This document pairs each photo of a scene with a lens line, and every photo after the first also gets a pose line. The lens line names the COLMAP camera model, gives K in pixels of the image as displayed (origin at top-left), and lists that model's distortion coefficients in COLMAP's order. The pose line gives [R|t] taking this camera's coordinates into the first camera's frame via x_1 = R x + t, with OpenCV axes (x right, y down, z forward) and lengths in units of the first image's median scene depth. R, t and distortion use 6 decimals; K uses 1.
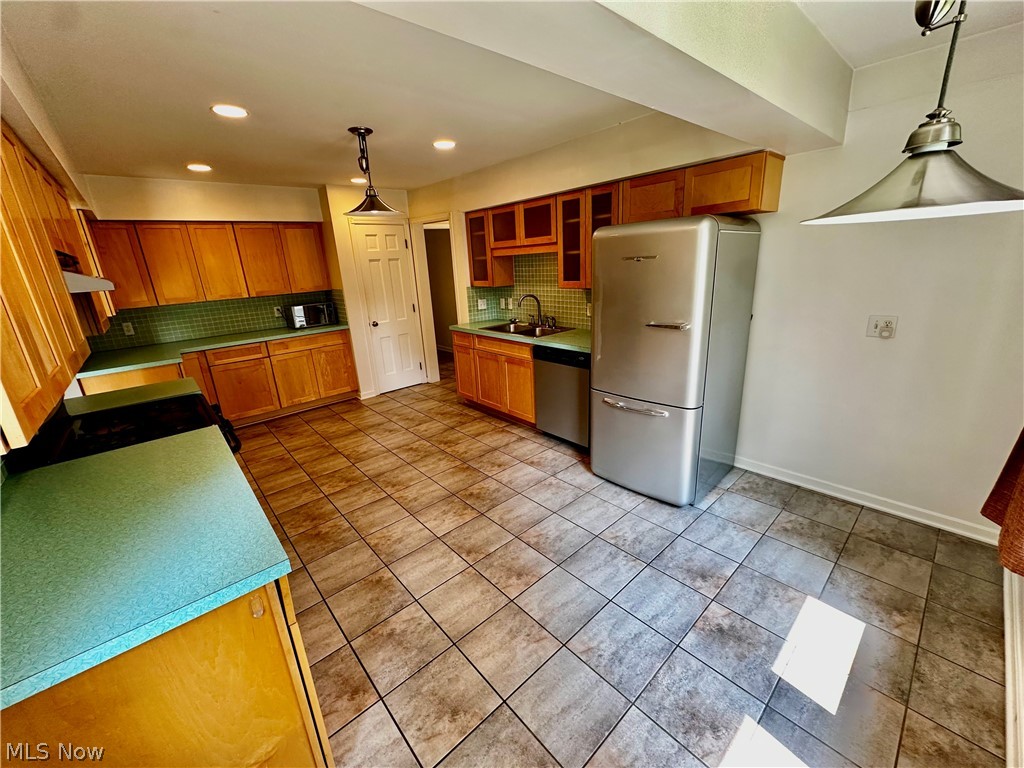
lens RADIAL K [[407.7, 0, 512.0], [0, 407.7, 384.8], [0, 0, 1]] dist [-0.005812, 0.001250]
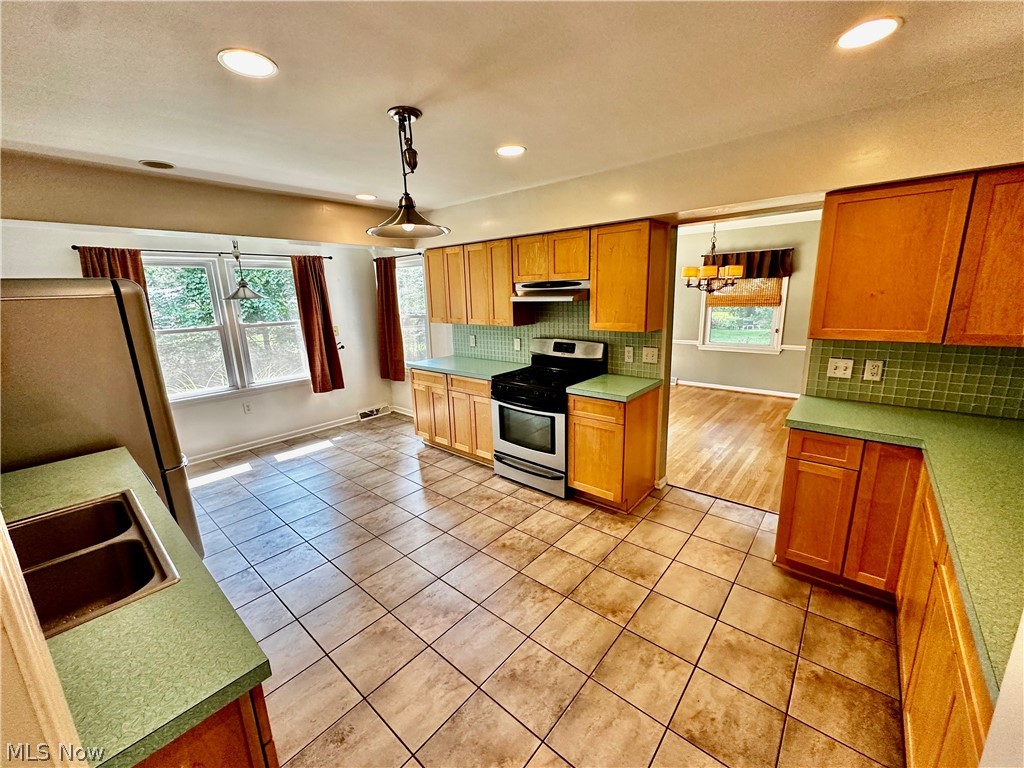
lens RADIAL K [[407.7, 0, 512.2], [0, 407.7, 383.5], [0, 0, 1]] dist [-0.005812, 0.001250]
pose [[-0.988177, 0.105101, -0.111621, -0.324717], [0.035258, 0.864325, 0.501696, -0.431617], [0.149206, 0.491829, -0.857812, 1.408631]]
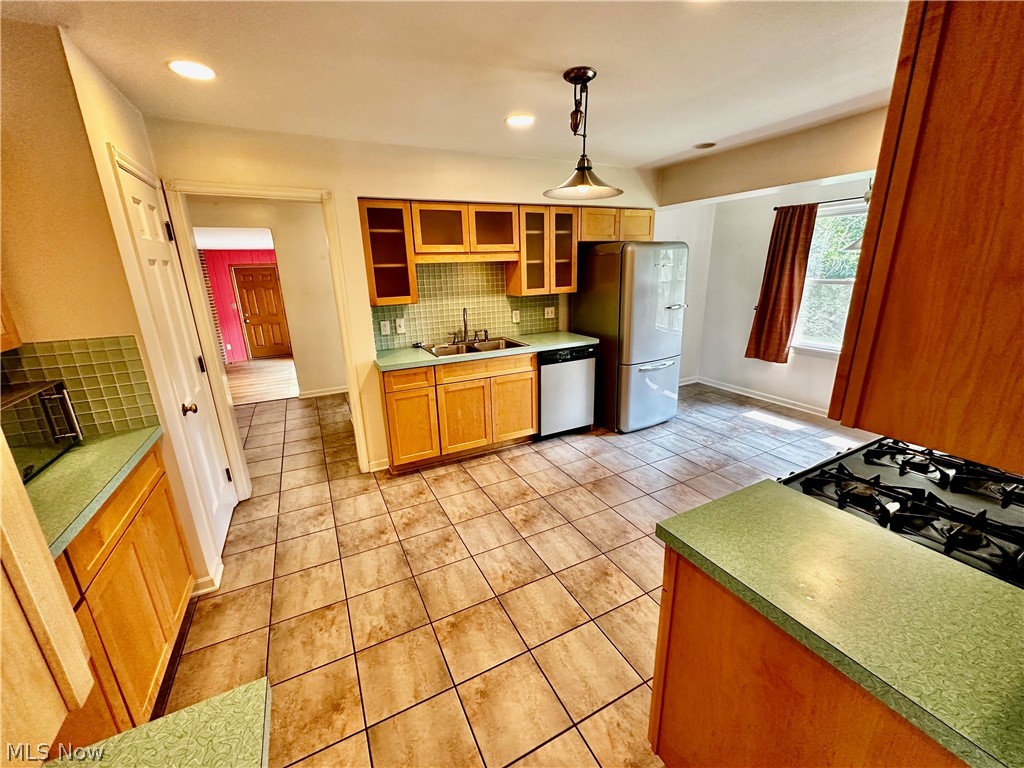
lens RADIAL K [[407.7, 0, 512.5], [0, 407.7, 384.5], [0, 0, 1]] dist [-0.005812, 0.001250]
pose [[0.256526, -0.230458, 0.938660, -0.911060], [0.298619, 0.942542, 0.149802, -0.191768], [-0.919250, 0.241874, 0.310606, 0.771205]]
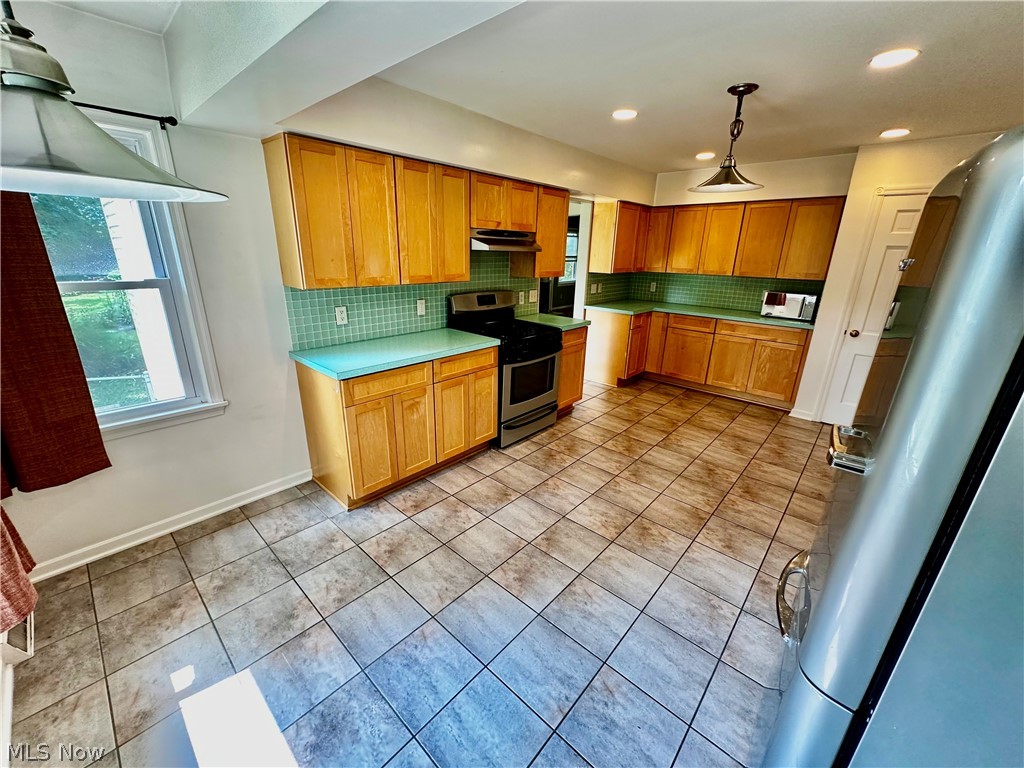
lens RADIAL K [[407.7, 0, 512.3], [0, 407.7, 385.0], [0, 0, 1]] dist [-0.005812, 0.001250]
pose [[0.106053, 0.364327, -0.925213, 0.443258], [-0.321084, 0.893164, 0.314902, -0.140290], [0.941094, 0.263675, 0.211702, 0.402211]]
